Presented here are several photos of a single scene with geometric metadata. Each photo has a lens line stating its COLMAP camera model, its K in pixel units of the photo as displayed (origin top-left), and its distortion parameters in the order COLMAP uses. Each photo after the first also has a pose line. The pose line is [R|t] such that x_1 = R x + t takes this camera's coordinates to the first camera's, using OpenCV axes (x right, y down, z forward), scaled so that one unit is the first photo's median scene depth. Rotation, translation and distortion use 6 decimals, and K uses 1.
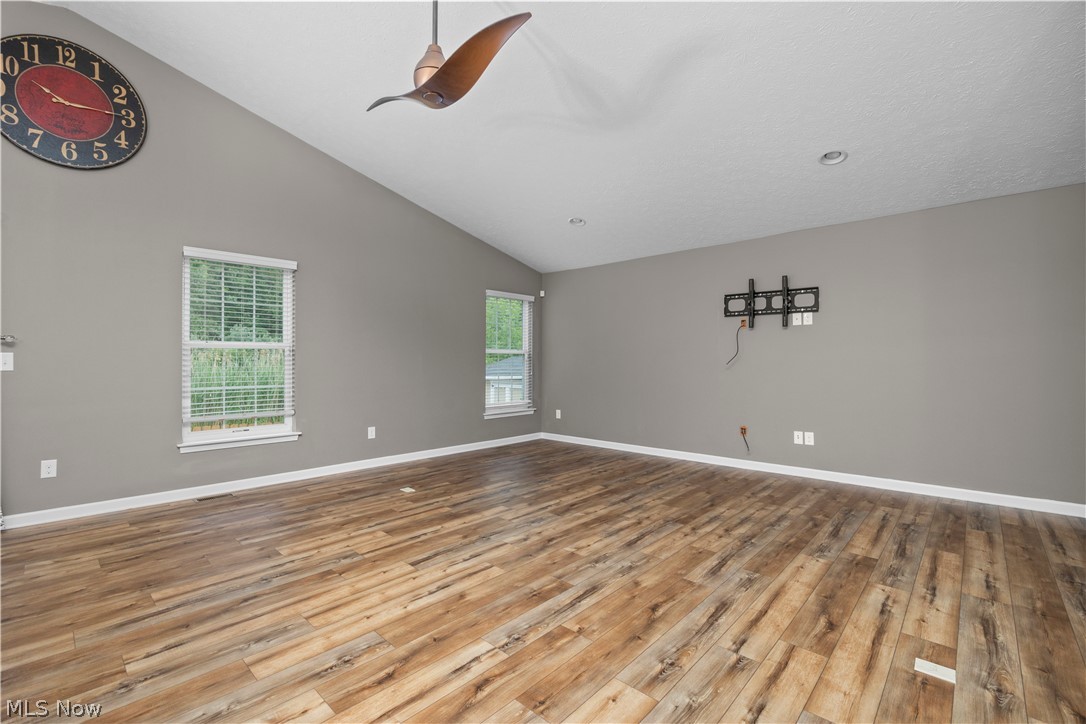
lens RADIAL K [[470.8, 0, 561.7], [0, 470.8, 362.4], [0, 0, 1]] dist [-0.012385, -0.002086]
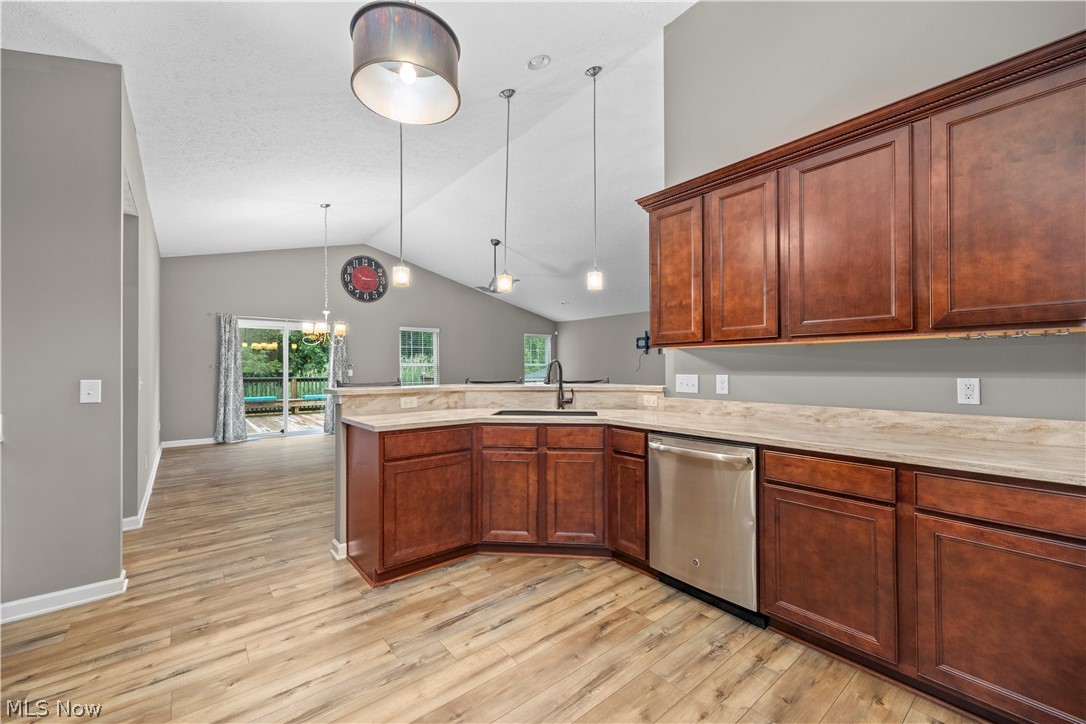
lens RADIAL K [[429.4, 0, 571.9], [0, 429.4, 378.9], [0, 0, 1]] dist [-0.004419, 0.001789]
pose [[0.994607, -0.005684, -0.103562, 0.406620], [0.008807, 0.999519, 0.029719, -0.033830], [0.103344, -0.030471, 0.994179, -1.432020]]
